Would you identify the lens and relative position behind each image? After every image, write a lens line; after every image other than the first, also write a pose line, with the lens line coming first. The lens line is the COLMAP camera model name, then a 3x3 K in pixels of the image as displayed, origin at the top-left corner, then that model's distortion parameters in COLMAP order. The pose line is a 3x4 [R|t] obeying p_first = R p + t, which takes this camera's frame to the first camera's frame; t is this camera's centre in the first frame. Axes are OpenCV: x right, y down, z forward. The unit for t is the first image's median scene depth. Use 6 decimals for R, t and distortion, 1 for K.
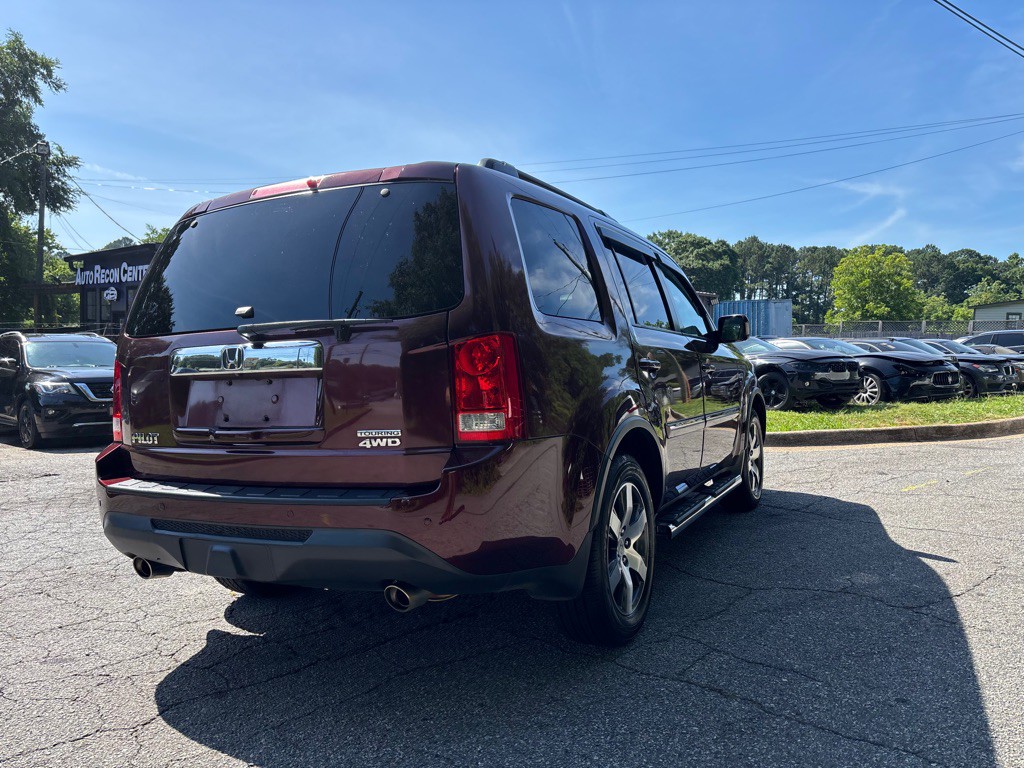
lens RADIAL K [[774.3, 0, 515.7], [0, 774.3, 383.6], [0, 0, 1]] dist [0.050247, -0.053803]
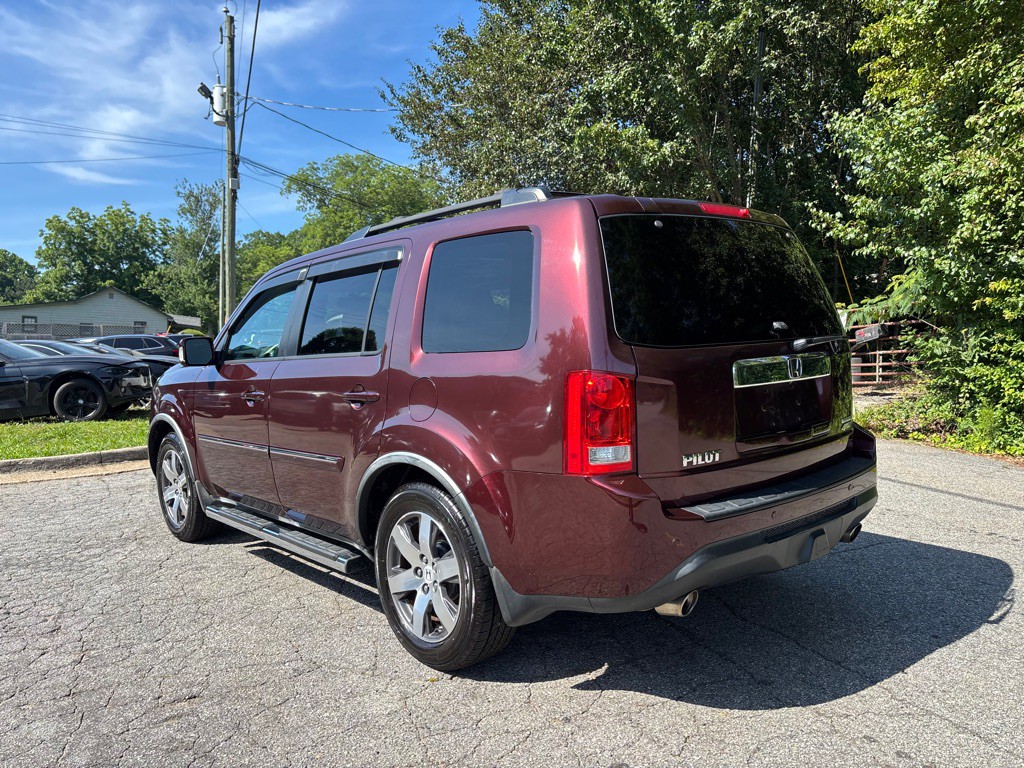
lens RADIAL K [[774.3, 0, 509.1], [0, 774.3, 385.2], [0, 0, 1]] dist [0.050247, -0.053803]
pose [[0.377827, -0.047410, 0.924662, -1.248496], [0.048058, 0.998346, 0.031551, -0.049422], [-0.924628, 0.032516, 0.379480, 0.763734]]
